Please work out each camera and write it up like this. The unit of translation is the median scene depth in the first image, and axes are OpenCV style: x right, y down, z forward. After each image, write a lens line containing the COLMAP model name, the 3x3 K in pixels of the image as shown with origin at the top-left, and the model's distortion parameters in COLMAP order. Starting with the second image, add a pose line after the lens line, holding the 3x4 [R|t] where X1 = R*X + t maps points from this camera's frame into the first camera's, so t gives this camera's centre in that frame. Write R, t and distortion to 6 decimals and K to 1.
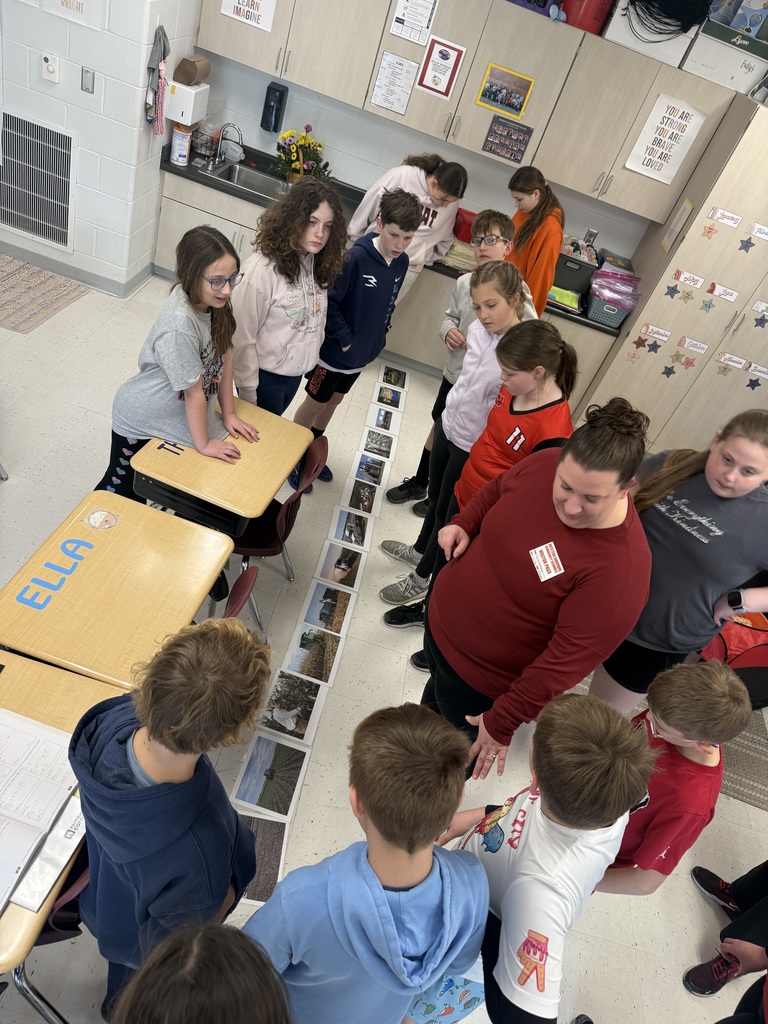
lens RADIAL K [[710.8, 0, 385.1], [0, 710.8, 507.3], [0, 0, 1]] dist [0.006264, -0.014834]
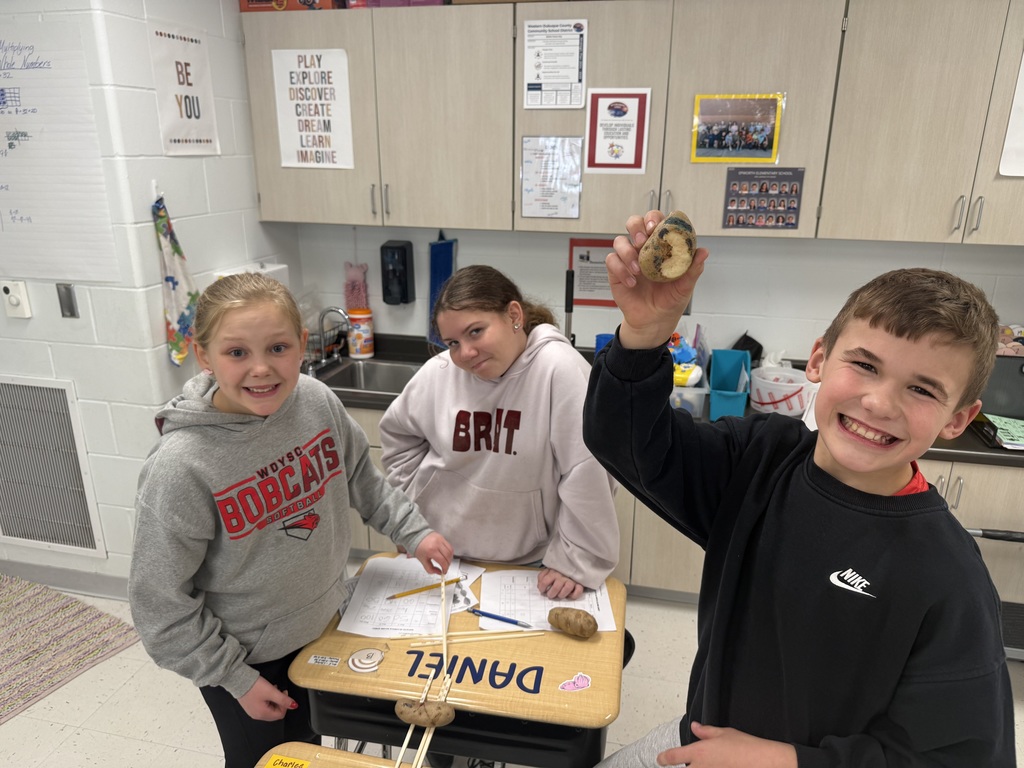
lens RADIAL K [[710.8, 0, 516.4], [0, 710.8, 389.7], [0, 0, 1]] dist [0.006264, -0.014834]
pose [[0.953378, -0.252881, -0.164684, 0.039466], [0.172474, 0.904399, -0.390277, -0.194181], [0.247634, 0.343678, 0.905850, 0.498934]]
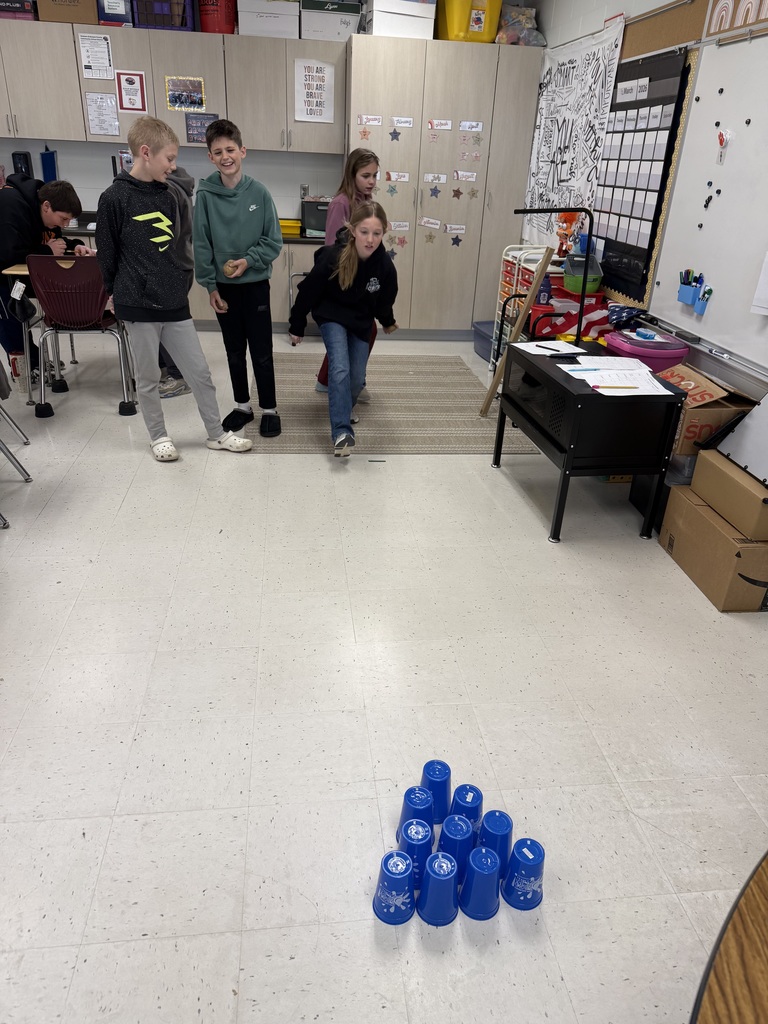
lens RADIAL K [[710.8, 0, 385.5], [0, 710.8, 518.6], [0, 0, 1]] dist [0.006264, -0.014834]
pose [[0.930392, -0.347439, 0.116863, 0.085925], [0.362539, 0.919284, -0.153239, 0.469207], [-0.054189, 0.184940, 0.981255, -0.162690]]
